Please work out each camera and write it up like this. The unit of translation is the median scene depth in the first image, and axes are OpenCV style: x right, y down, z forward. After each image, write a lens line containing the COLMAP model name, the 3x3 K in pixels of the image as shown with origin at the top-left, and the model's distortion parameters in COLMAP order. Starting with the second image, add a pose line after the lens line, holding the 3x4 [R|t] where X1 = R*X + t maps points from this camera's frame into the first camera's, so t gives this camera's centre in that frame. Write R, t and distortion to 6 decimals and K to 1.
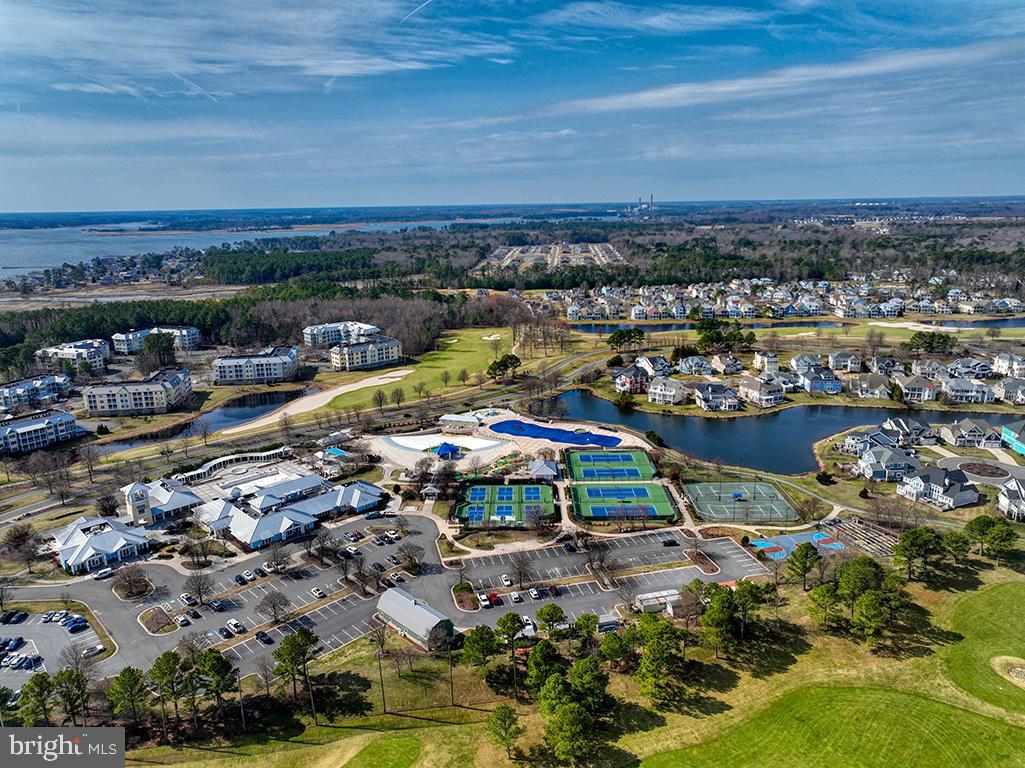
lens RADIAL K [[725.3, 0, 519.3], [0, 725.3, 392.7], [0, 0, 1]] dist [-0.000300, 0.015412]
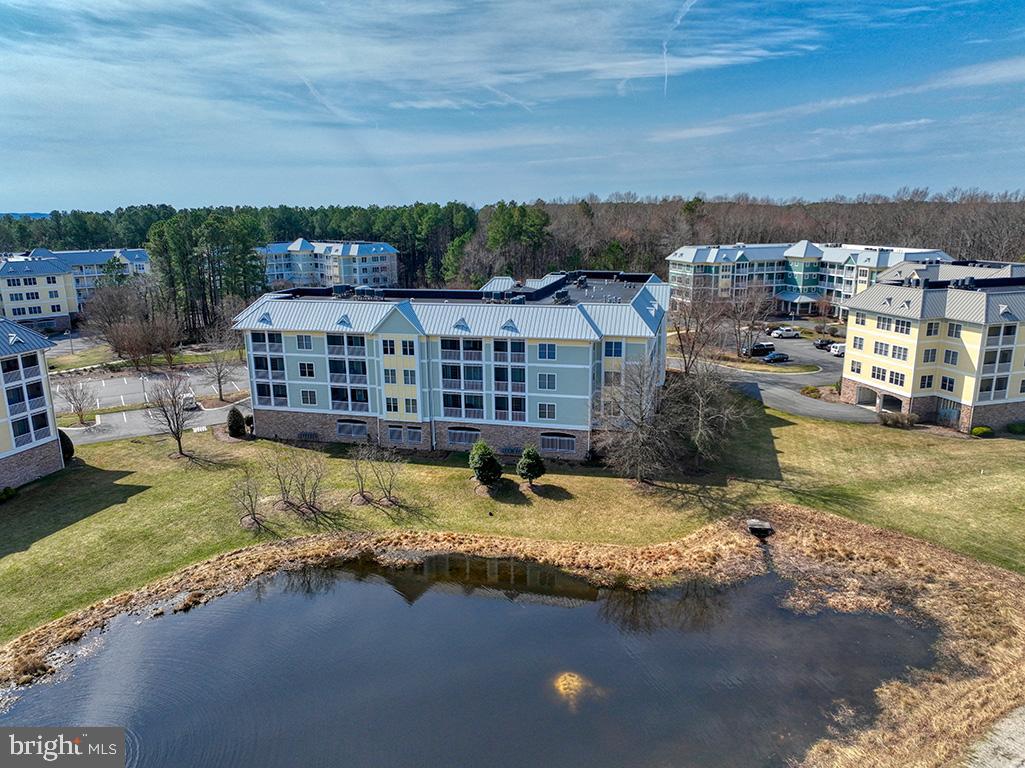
lens RADIAL K [[725.3, 0, 510.6], [0, 725.3, 391.7], [0, 0, 1]] dist [-0.000300, 0.015412]
pose [[0.908301, 0.106957, -0.404412, -0.282281], [-0.110542, 0.993765, 0.014550, -0.031405], [0.403447, 0.031489, 0.914461, 0.859878]]
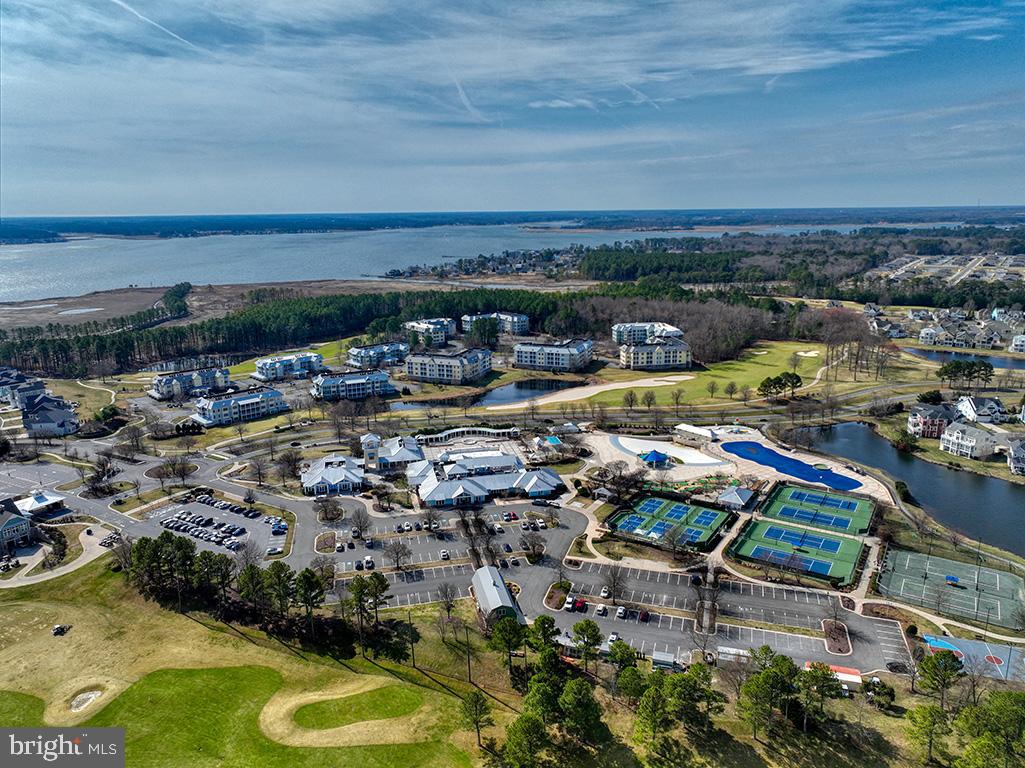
lens RADIAL K [[725.3, 0, 511.2], [0, 725.3, 391.8], [0, 0, 1]] dist [-0.000300, 0.015412]
pose [[0.847893, 0.137688, -0.511977, 0.158673], [-0.139007, 0.989639, 0.035937, -0.012749], [0.511620, 0.040698, 0.858247, 0.036740]]
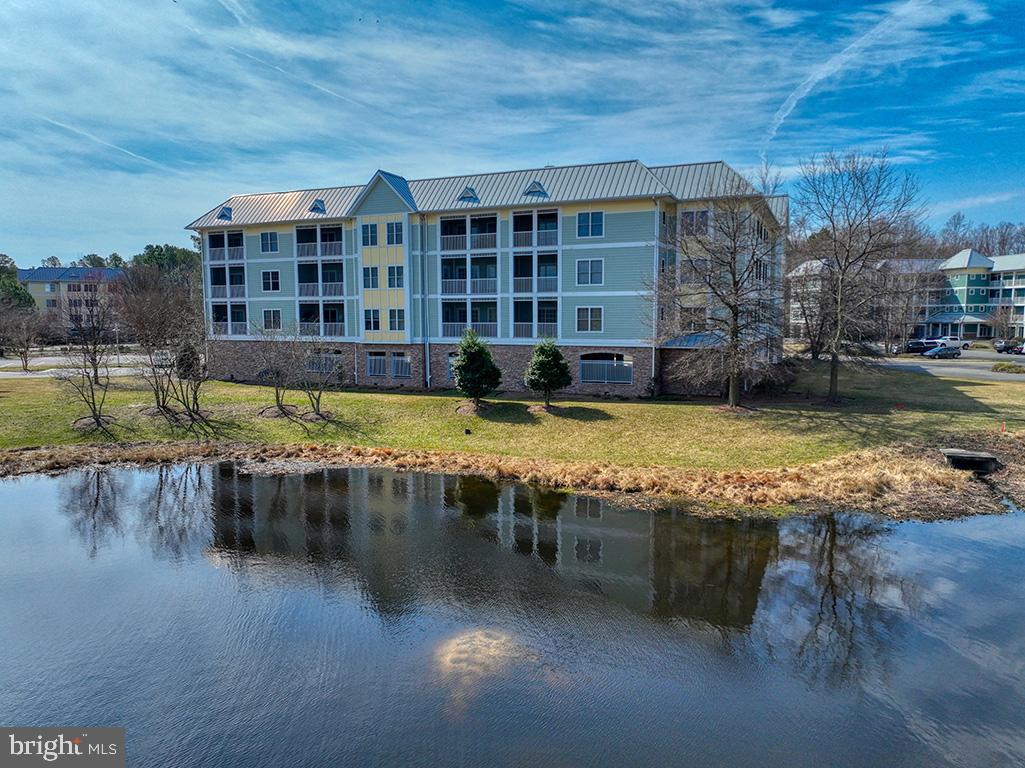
lens RADIAL K [[725.3, 0, 508.1], [0, 725.3, 388.0], [0, 0, 1]] dist [-0.000300, 0.015412]
pose [[0.828173, 0.069589, -0.556136, -0.290179], [-0.153659, 0.982434, -0.105890, -0.002828], [0.538998, 0.173151, 0.824318, 0.919333]]
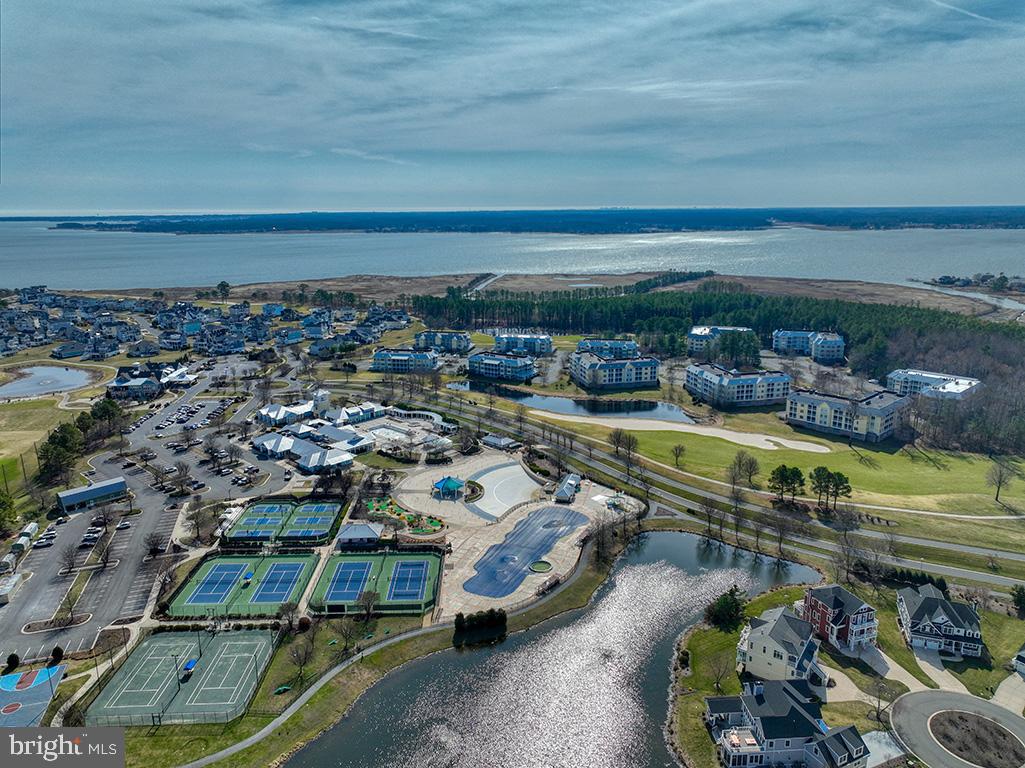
lens RADIAL K [[725.3, 0, 508.6], [0, 725.3, 367.5], [0, 0, 1]] dist [-0.000300, 0.015412]
pose [[0.032131, 0.234004, -0.971705, 0.515509], [-0.250161, 0.943145, 0.218854, -0.190474], [0.967671, 0.236050, 0.088843, 0.678486]]
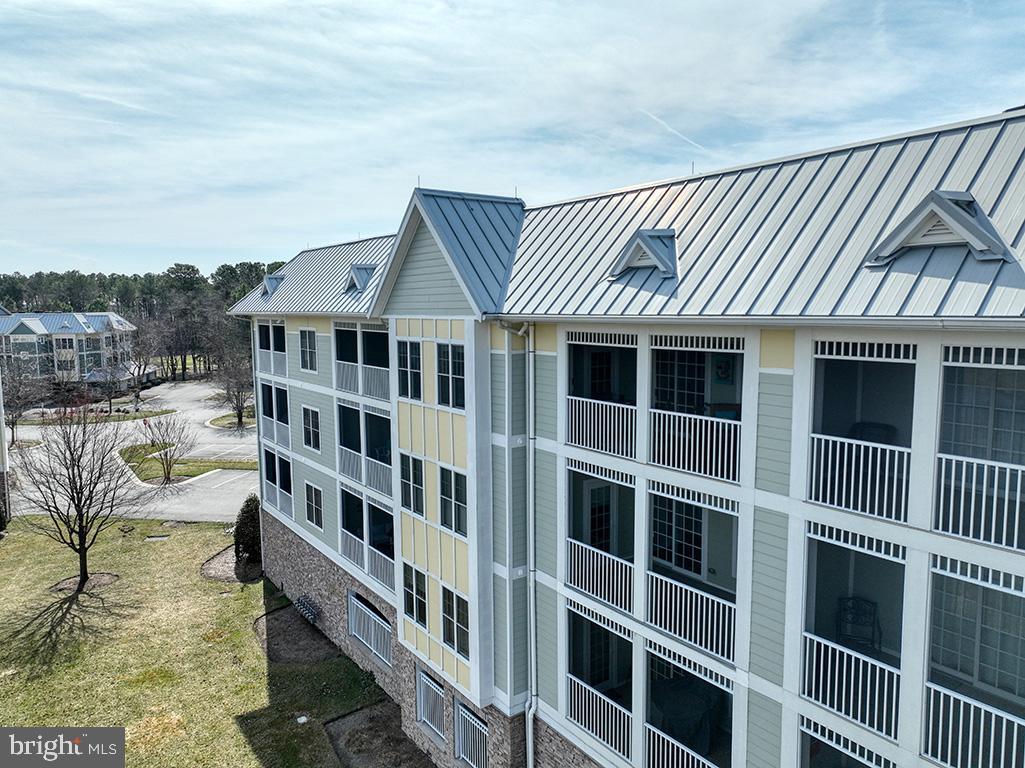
lens RADIAL K [[725.3, 0, 505.6], [0, 725.3, 389.2], [0, 0, 1]] dist [-0.000300, 0.015412]
pose [[0.417756, 0.116273, -0.901088, -0.334833], [-0.235616, 0.971712, 0.016151, -0.036900], [0.877476, 0.205564, 0.433334, 0.986225]]
